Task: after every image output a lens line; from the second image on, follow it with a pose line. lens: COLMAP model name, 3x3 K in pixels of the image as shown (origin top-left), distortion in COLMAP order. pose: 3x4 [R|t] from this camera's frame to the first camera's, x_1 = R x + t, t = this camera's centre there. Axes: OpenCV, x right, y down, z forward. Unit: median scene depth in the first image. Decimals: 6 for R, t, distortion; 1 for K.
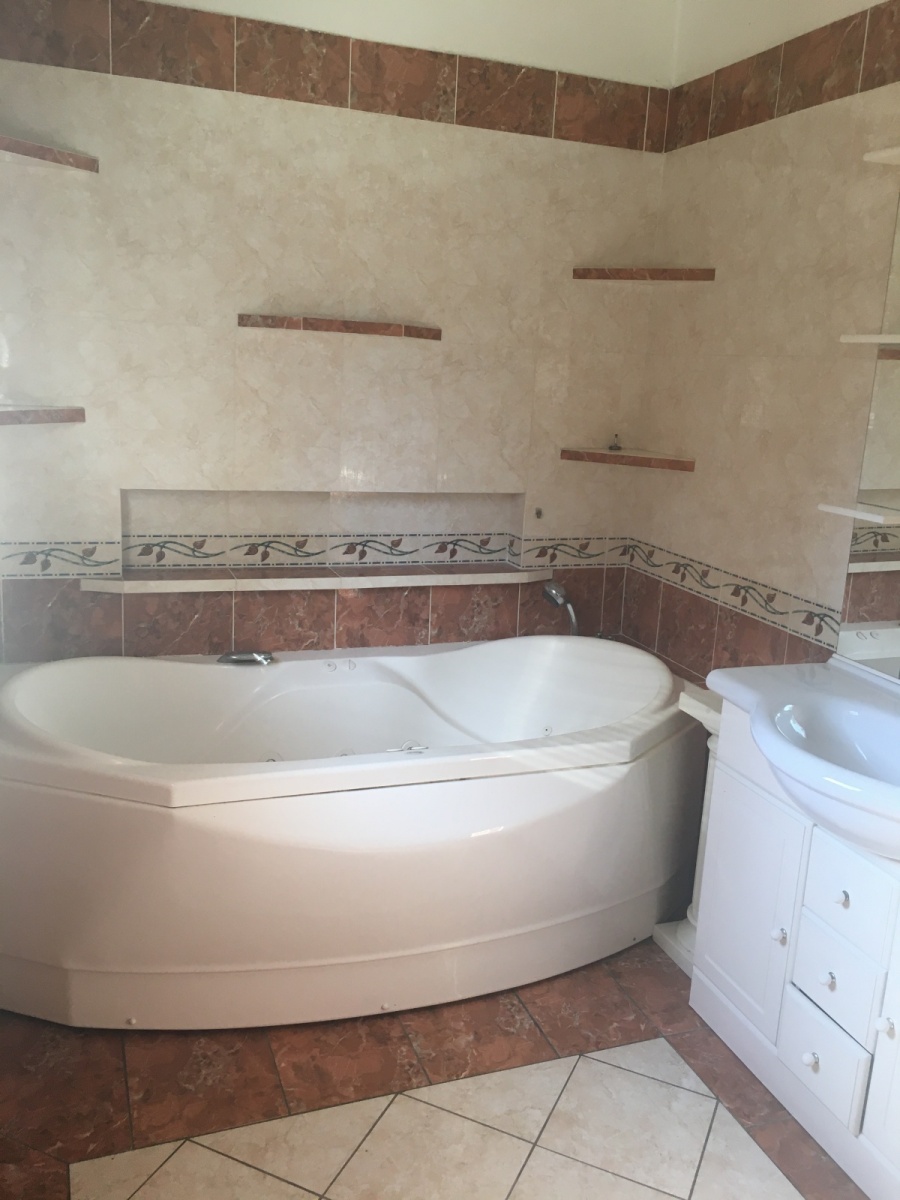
lens RADIAL K [[1012.3, 0, 445.1], [0, 1012.3, 603.3], [0, 0, 1]] dist [0.074451, -0.083730]
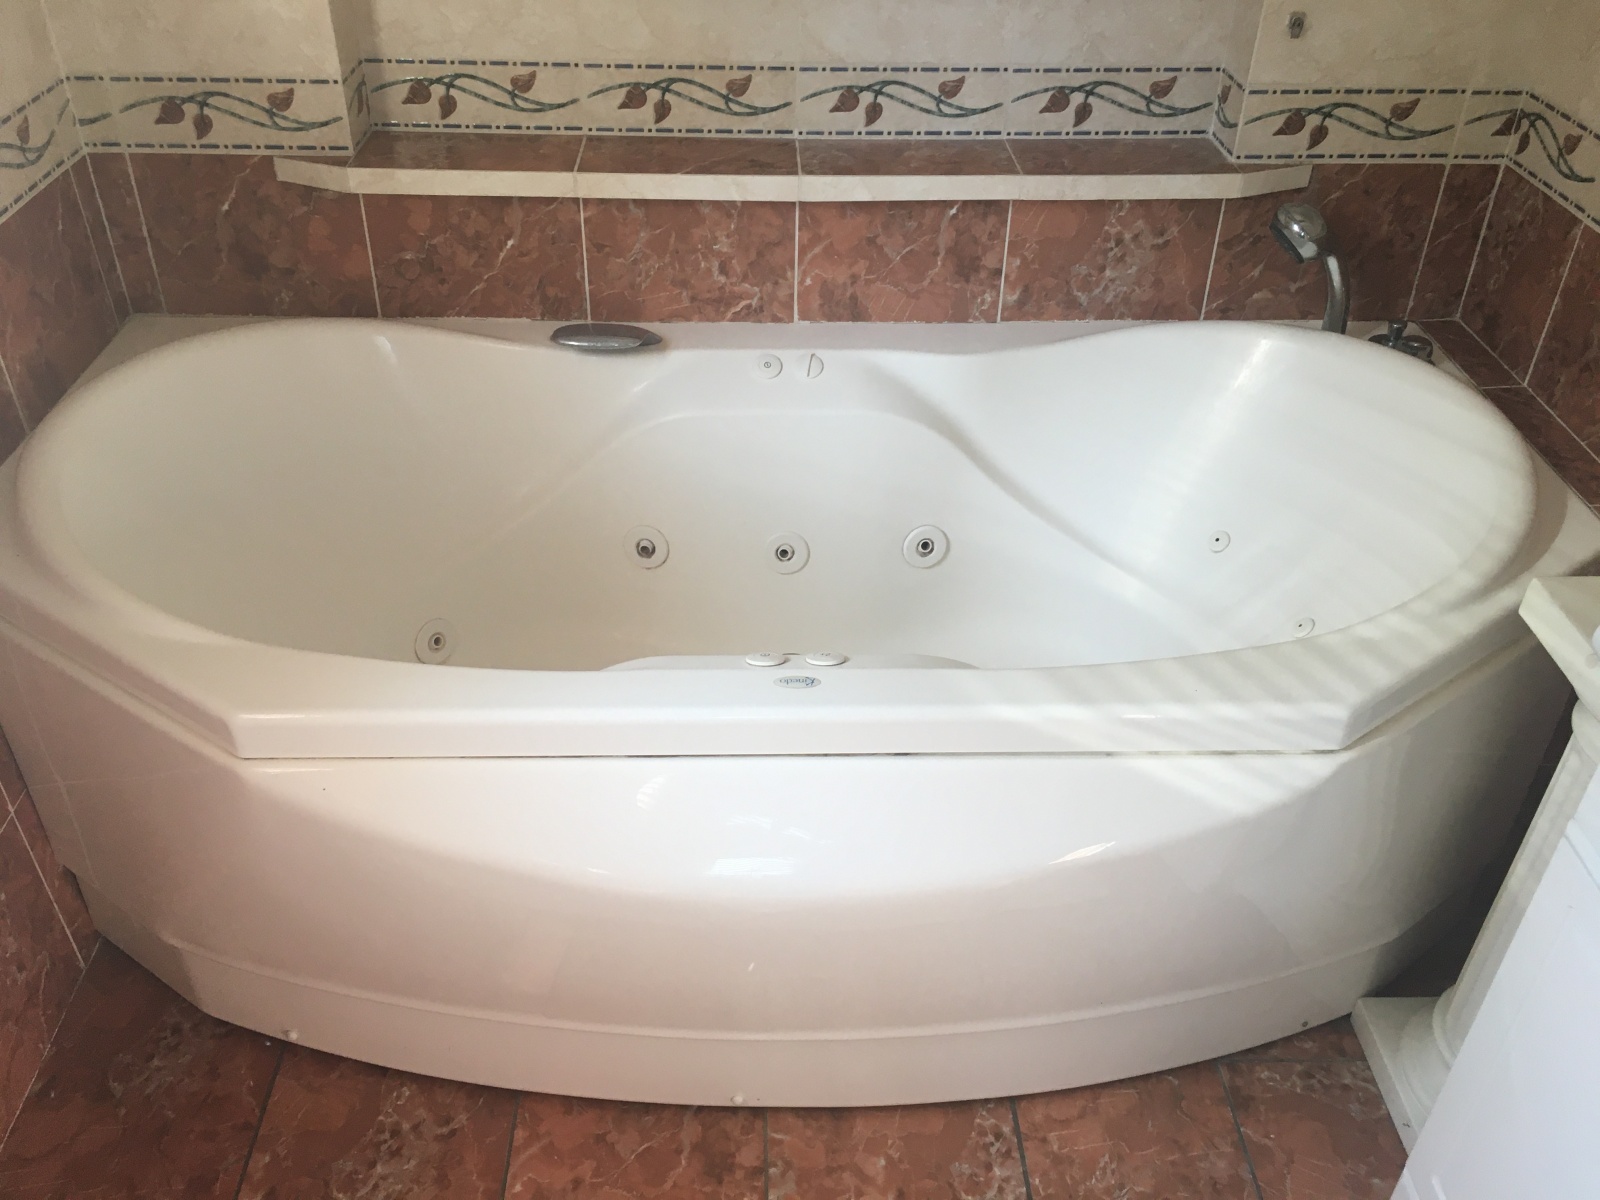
lens RADIAL K [[1349.7, 0, 797.7], [0, 1349.7, 595.1], [0, 0, 1]] dist [0.074451, -0.083730]
pose [[0.948344, 0.153813, -0.277462, 0.094225], [-0.040032, 0.925631, 0.376304, -0.079198], [0.314708, -0.345758, 0.883974, 0.377284]]
